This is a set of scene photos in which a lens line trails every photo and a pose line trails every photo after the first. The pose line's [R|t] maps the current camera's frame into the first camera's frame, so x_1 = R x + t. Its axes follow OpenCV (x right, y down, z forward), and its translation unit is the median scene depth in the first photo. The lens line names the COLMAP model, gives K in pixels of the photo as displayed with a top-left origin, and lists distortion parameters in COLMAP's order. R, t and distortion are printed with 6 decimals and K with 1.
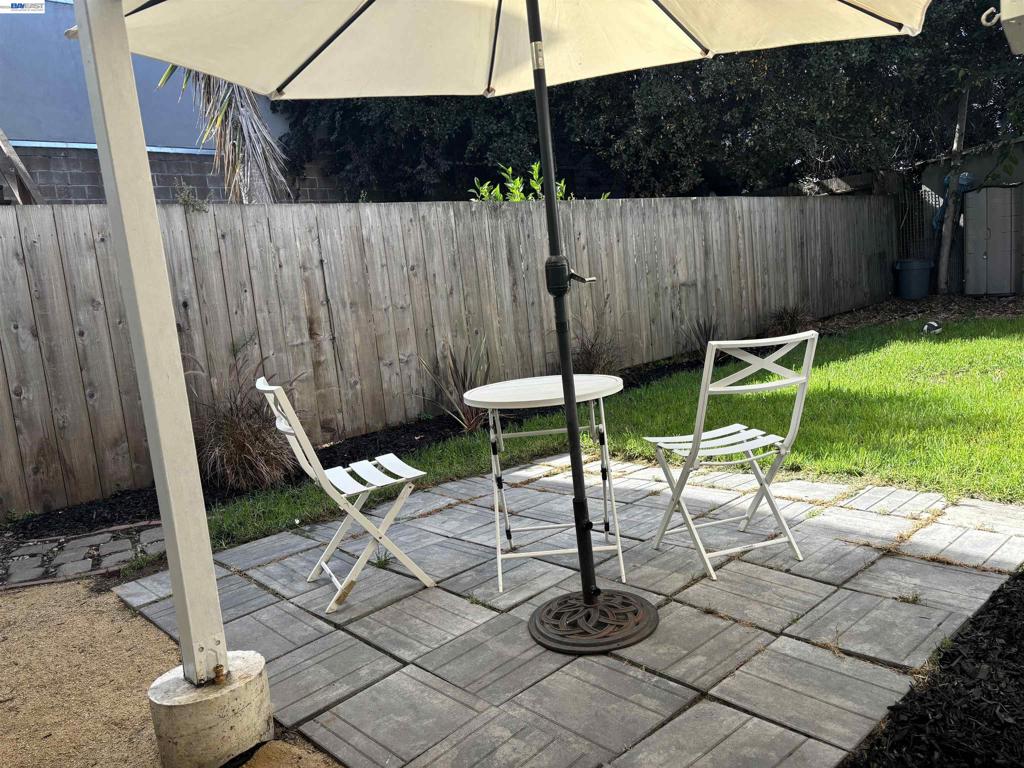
lens RADIAL K [[769.9, 0, 517.6], [0, 769.9, 380.3], [0, 0, 1]] dist [0.038345, -0.027316]
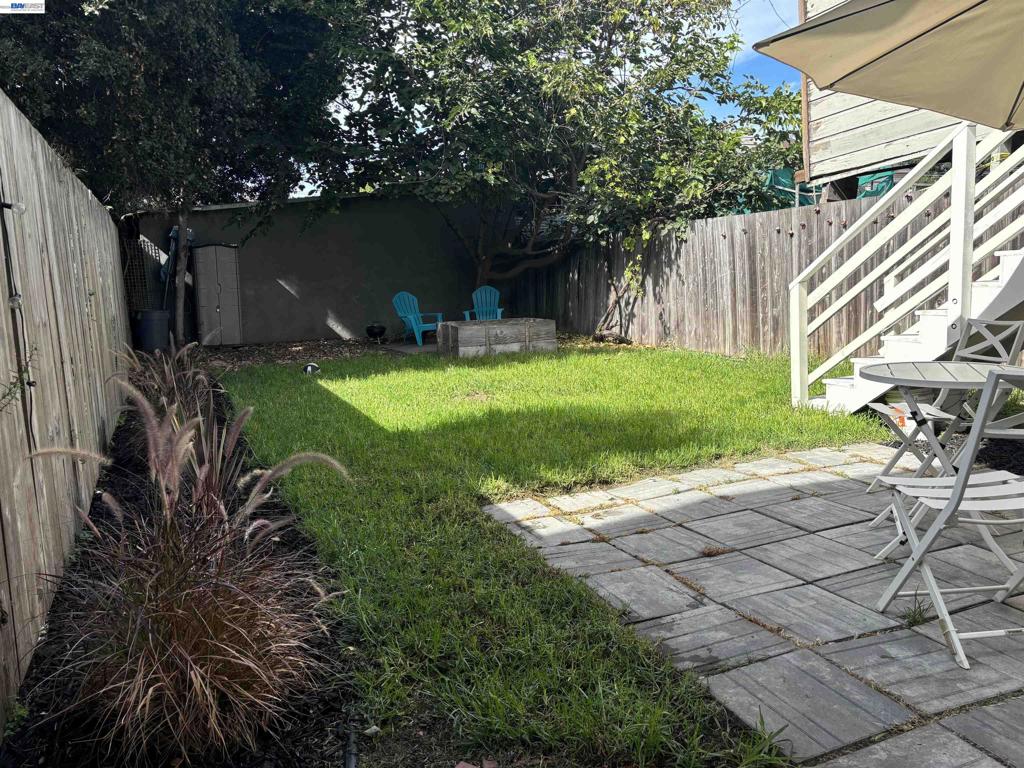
lens RADIAL K [[769.9, 0, 513.0], [0, 769.9, 380.7], [0, 0, 1]] dist [0.038345, -0.027316]
pose [[0.348765, -0.036626, 0.936494, -0.347340], [0.118407, 0.992951, -0.005263, -0.013040], [-0.929700, 0.112723, 0.350643, 0.364108]]
